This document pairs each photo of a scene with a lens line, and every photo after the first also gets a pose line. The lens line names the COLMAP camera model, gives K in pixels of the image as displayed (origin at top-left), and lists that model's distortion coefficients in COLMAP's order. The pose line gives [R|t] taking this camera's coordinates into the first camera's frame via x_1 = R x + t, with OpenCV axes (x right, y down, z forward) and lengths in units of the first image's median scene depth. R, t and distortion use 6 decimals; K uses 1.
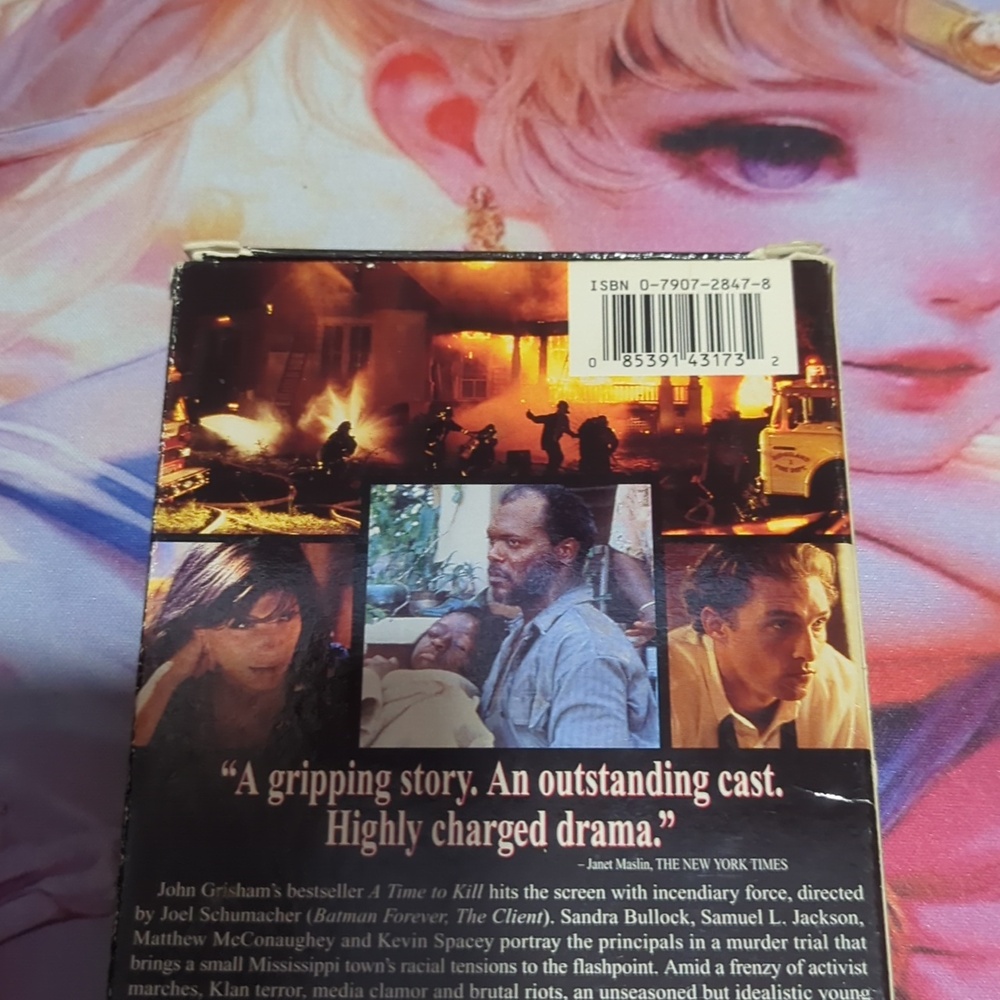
lens RADIAL K [[1612.5, 0, 504.3], [0, 1612.5, 502.5], [0, 0, 1]] dist [0.165784, -0.968797]
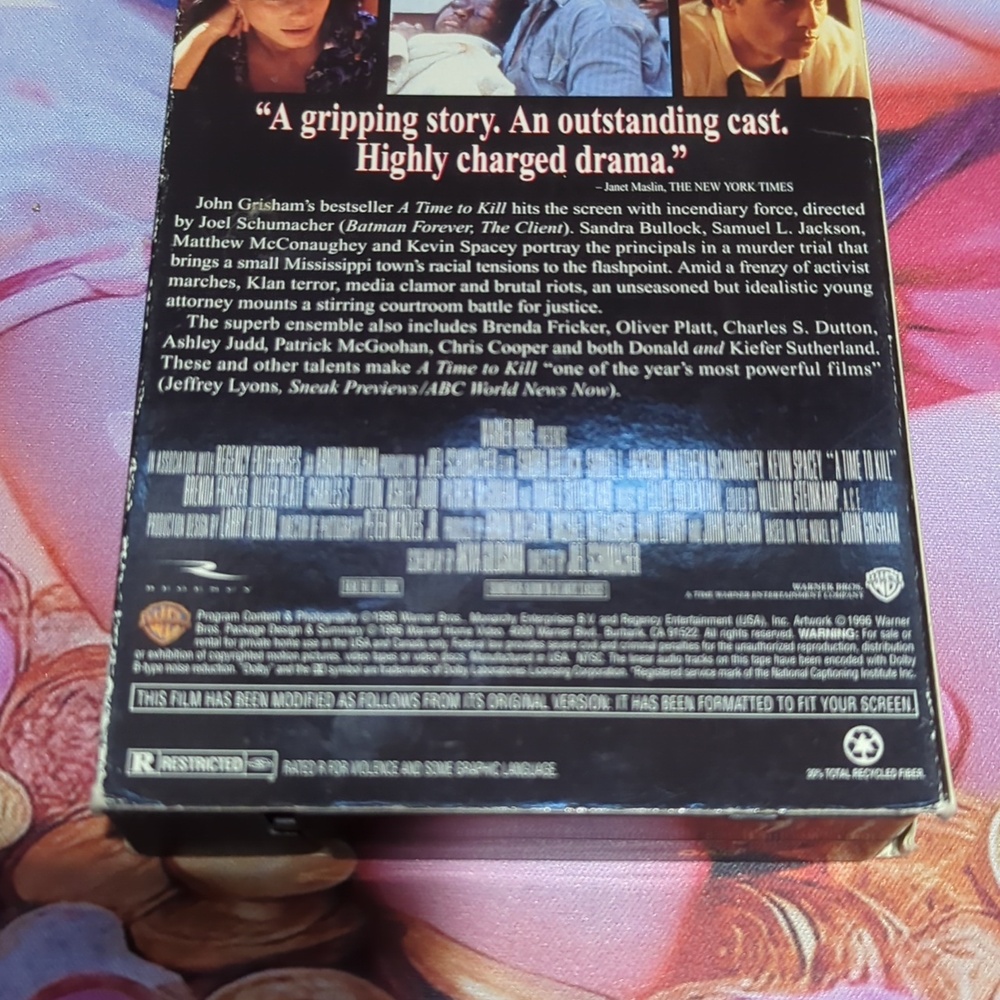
lens RADIAL K [[1612.5, 0, 504.3], [0, 1612.5, 502.5], [0, 0, 1]] dist [0.165784, -0.968797]
pose [[0.999629, 0.006960, 0.026316, -0.039807], [-0.006414, 0.999764, -0.020744, 0.442606], [-0.026454, 0.020567, 0.999438, -0.049640]]
